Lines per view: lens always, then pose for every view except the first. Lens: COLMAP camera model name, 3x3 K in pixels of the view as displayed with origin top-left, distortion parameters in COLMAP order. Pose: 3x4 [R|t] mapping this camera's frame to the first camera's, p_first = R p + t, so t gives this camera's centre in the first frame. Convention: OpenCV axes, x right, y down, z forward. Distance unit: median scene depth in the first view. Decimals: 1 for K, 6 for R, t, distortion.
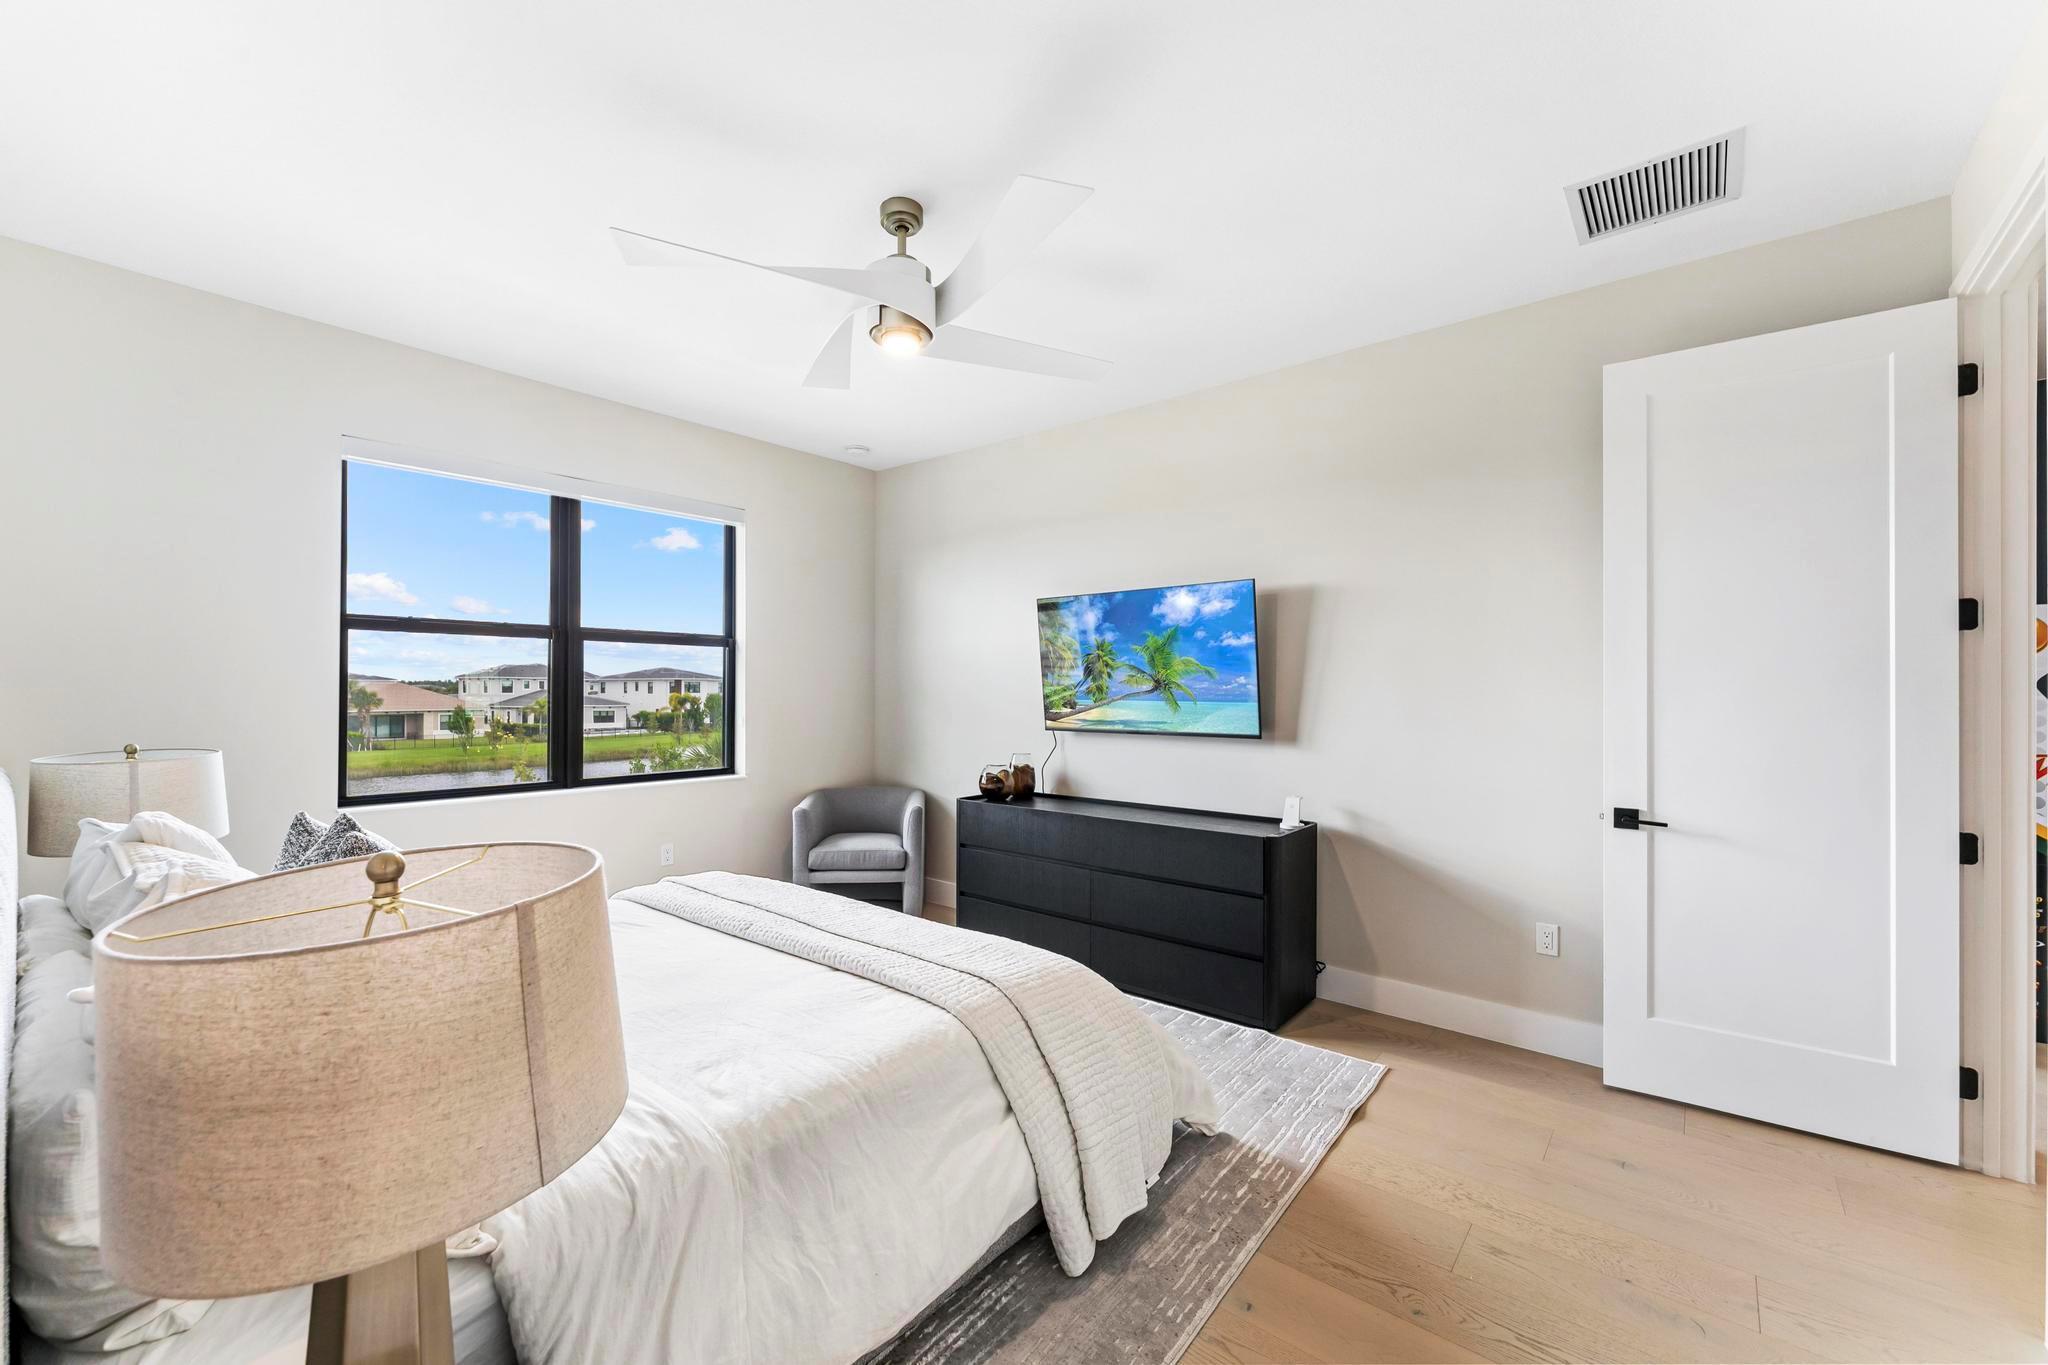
lens RADIAL K [[819.9, 0, 1024.0], [0, 819.9, 682.5], [0, 0, 1]] dist [-0.000006, -0.000344]
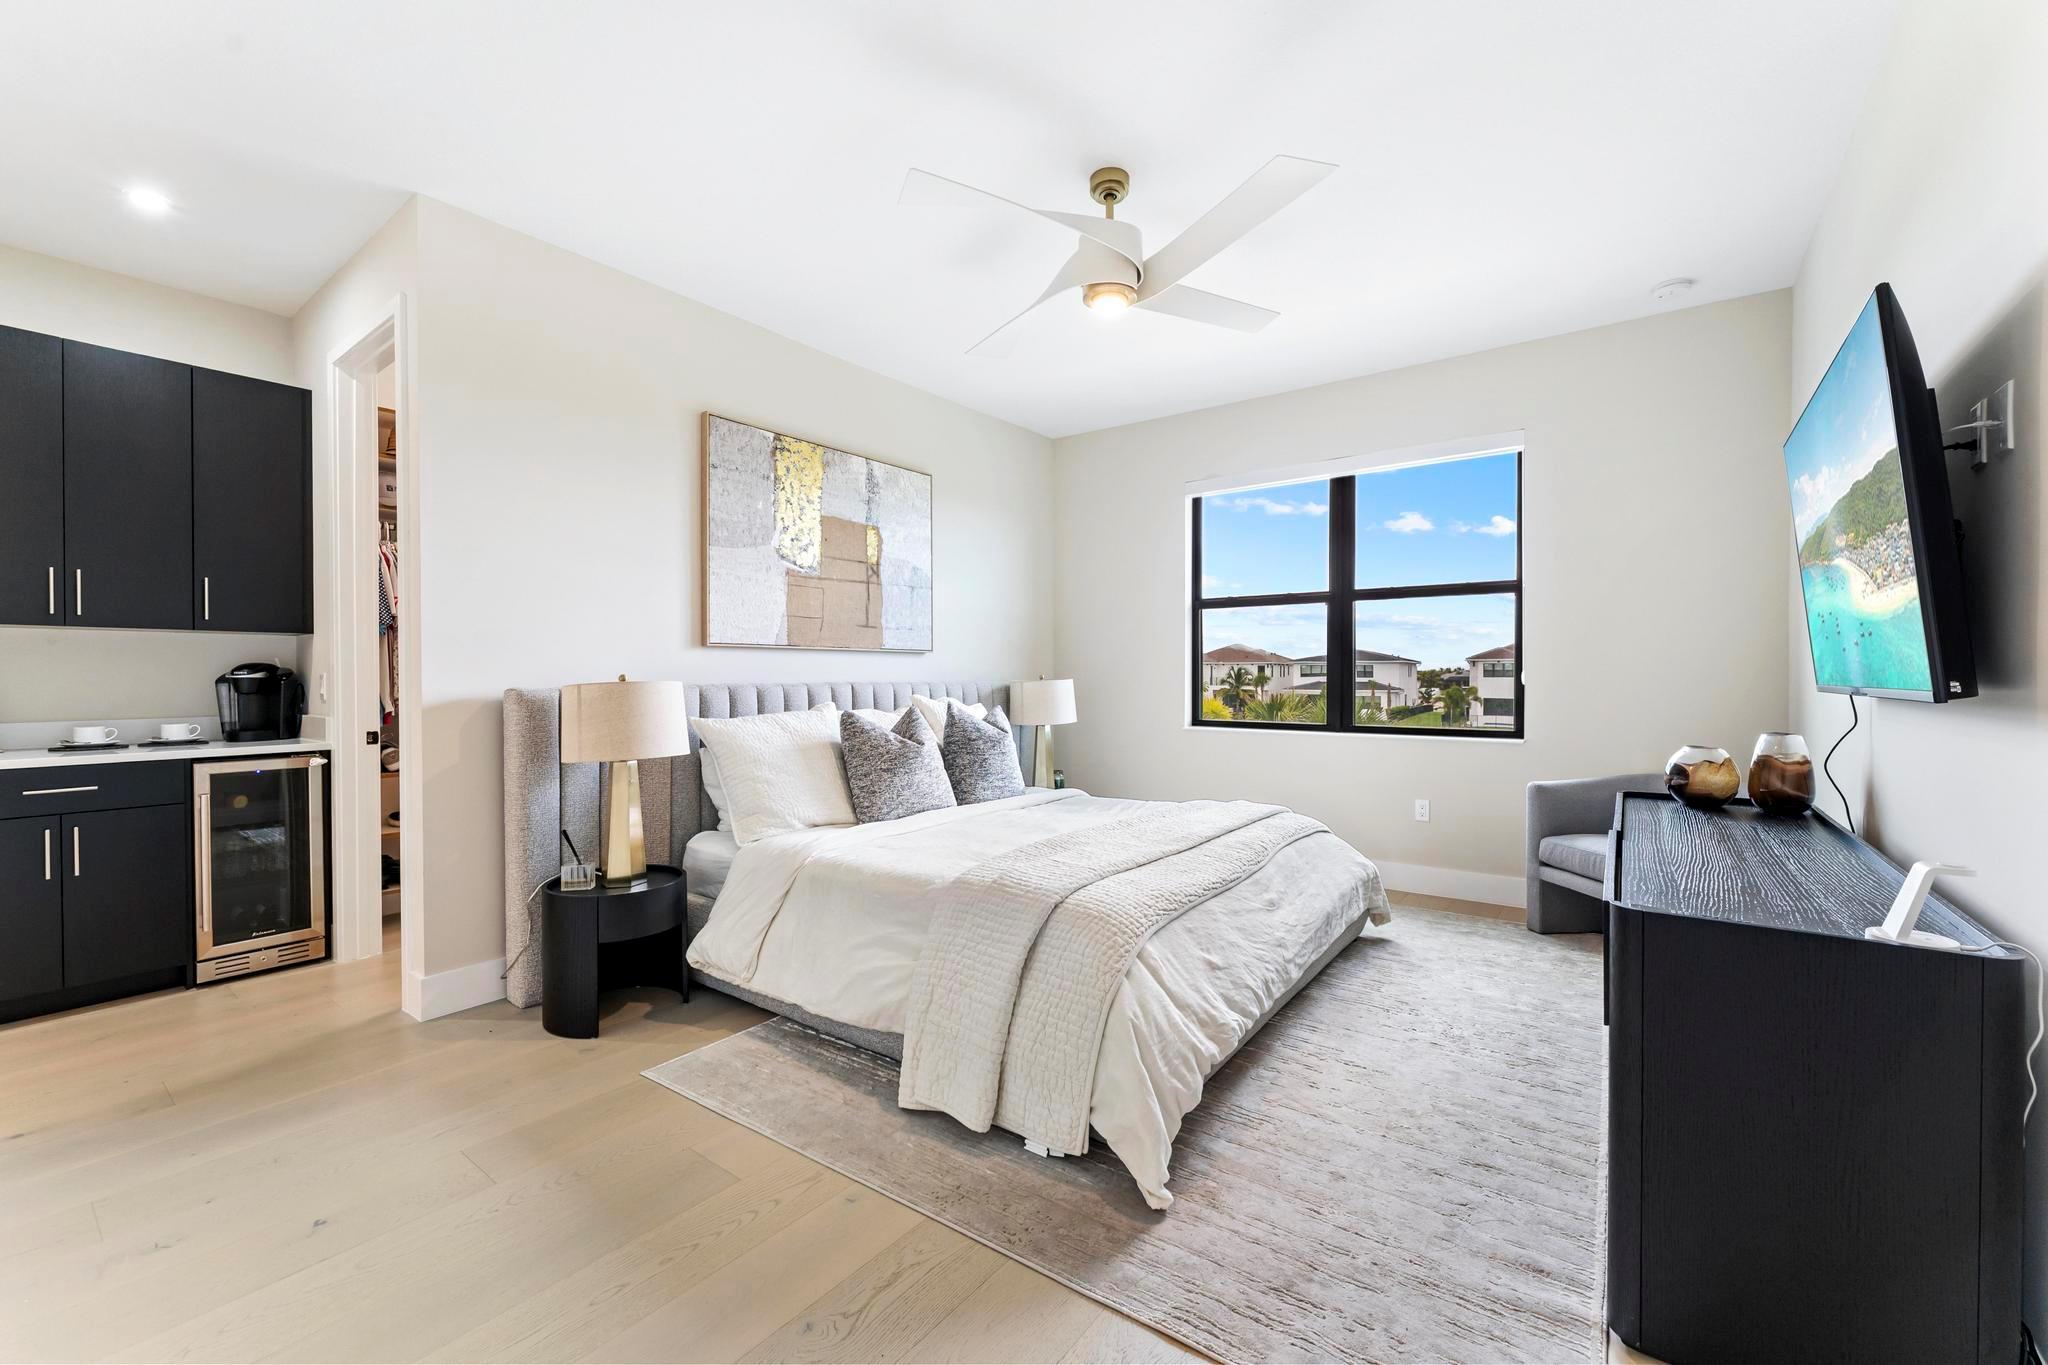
lens RADIAL K [[819.9, 0, 1024.0], [0, 819.9, 682.5], [0, 0, 1]] dist [-0.000006, -0.000344]
pose [[0.044529, 0.012328, -0.998932, 0.592757], [0.013853, 0.999820, 0.012956, 0.040671], [0.998912, -0.014415, 0.044351, 0.531455]]
